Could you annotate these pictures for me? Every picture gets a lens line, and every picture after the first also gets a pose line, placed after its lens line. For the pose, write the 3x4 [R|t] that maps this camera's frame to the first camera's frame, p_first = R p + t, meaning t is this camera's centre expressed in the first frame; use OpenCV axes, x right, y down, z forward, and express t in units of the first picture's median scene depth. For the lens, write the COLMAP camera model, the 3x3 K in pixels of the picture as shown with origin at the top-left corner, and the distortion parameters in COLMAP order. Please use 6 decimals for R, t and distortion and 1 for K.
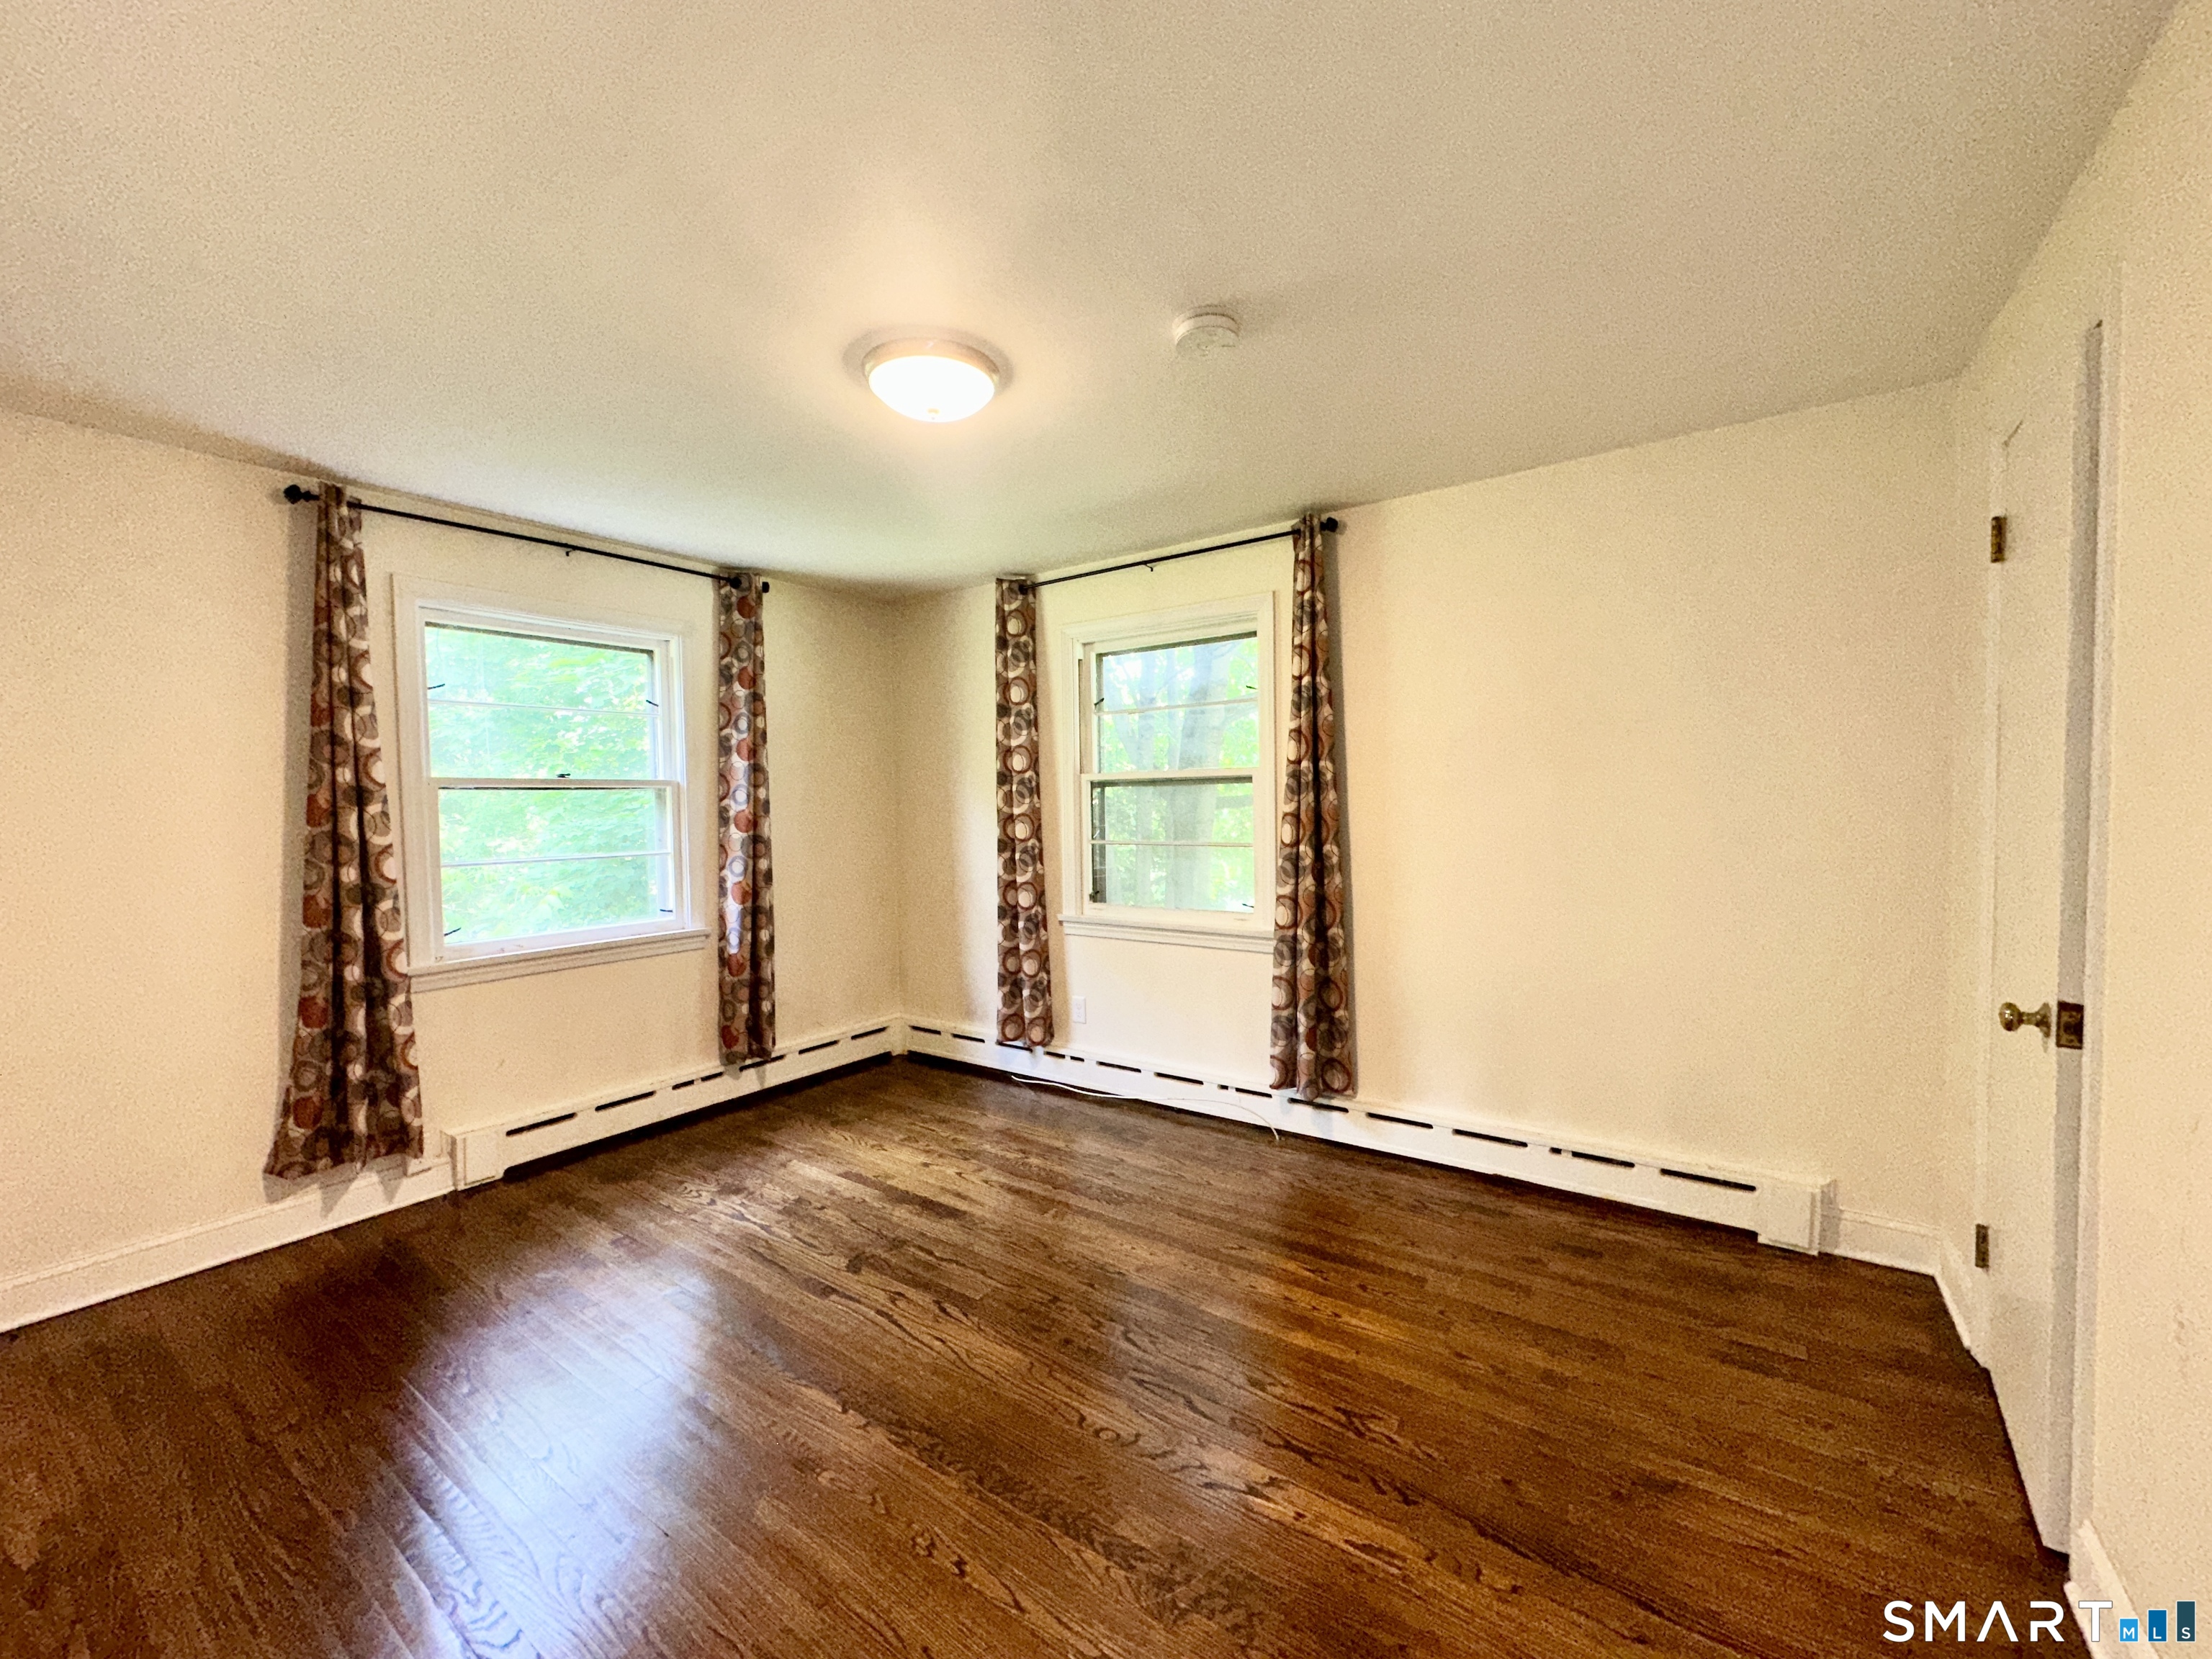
lens RADIAL K [[879.6, 0, 1106.0], [0, 879.6, 829.5], [0, 0, 1]] dist [0.000995, 0.000693]
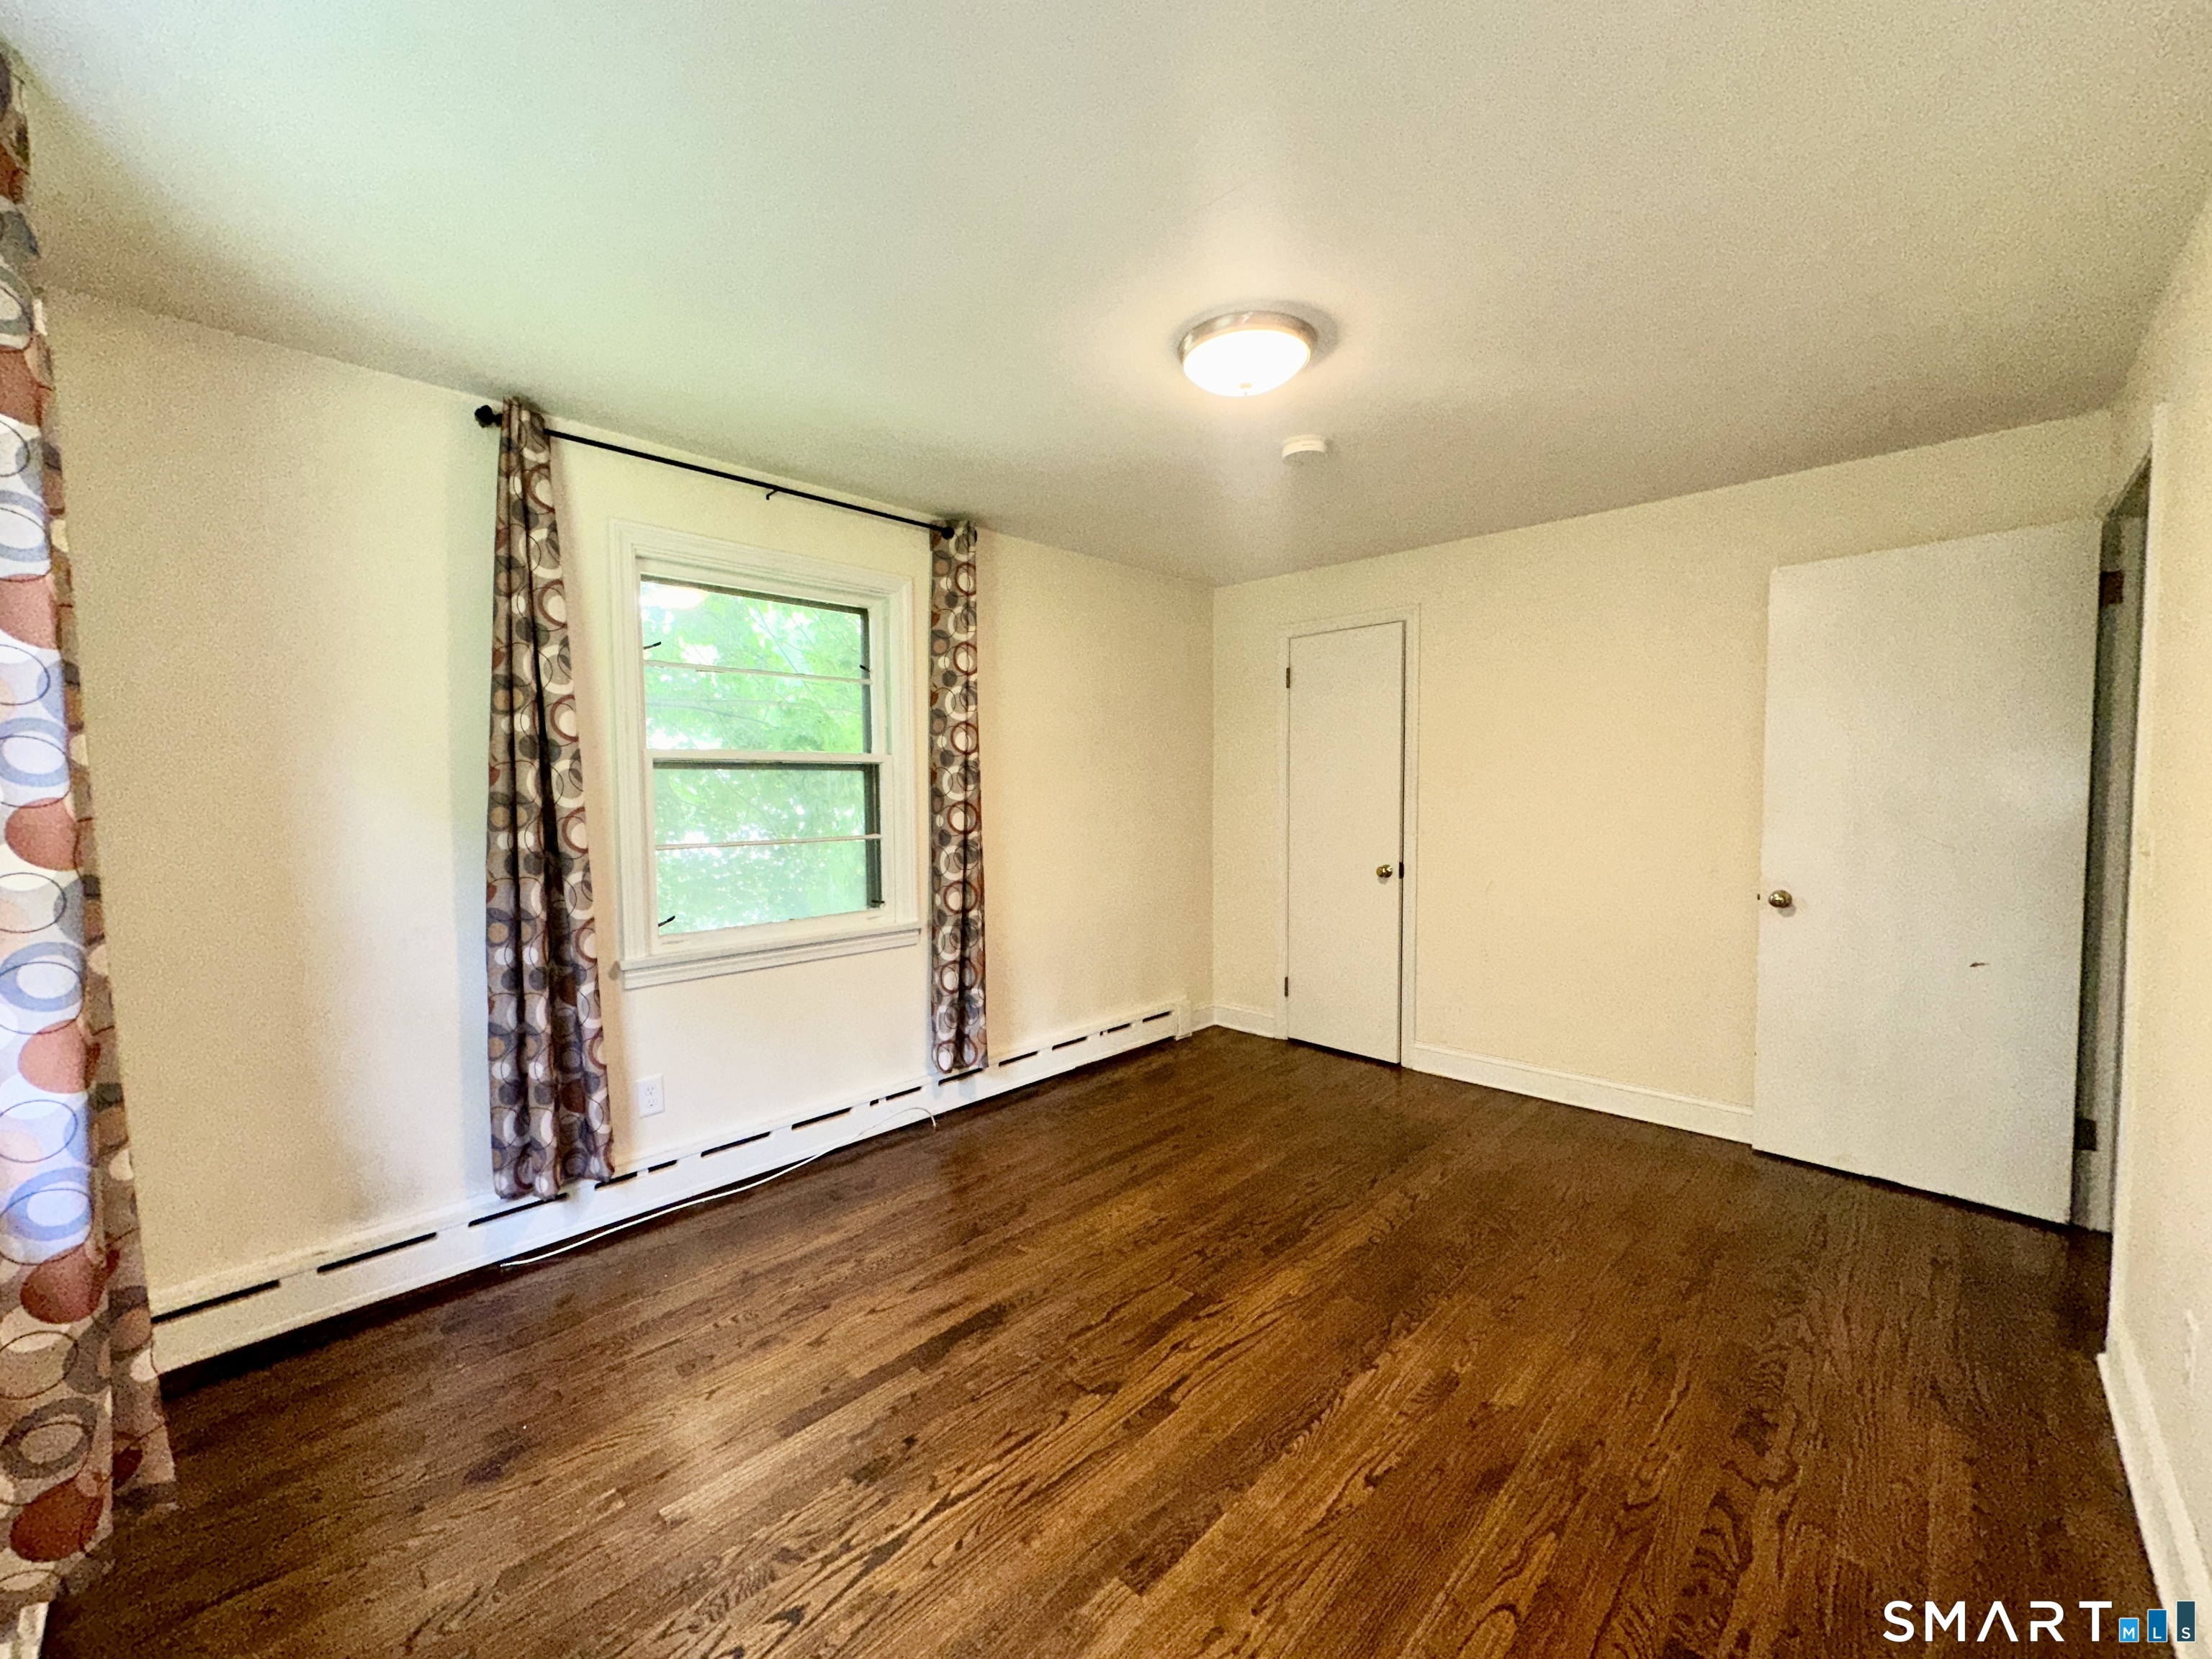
lens RADIAL K [[874.3, 0, 1108.0], [0, 874.3, 831.6], [0, 0, 1]] dist [-0.002113, -0.000131]
pose [[0.140138, -0.029631, 0.989689, -0.843544], [0.036846, 0.999016, 0.024693, -0.003074], [-0.989446, 0.033005, 0.141092, 0.721889]]
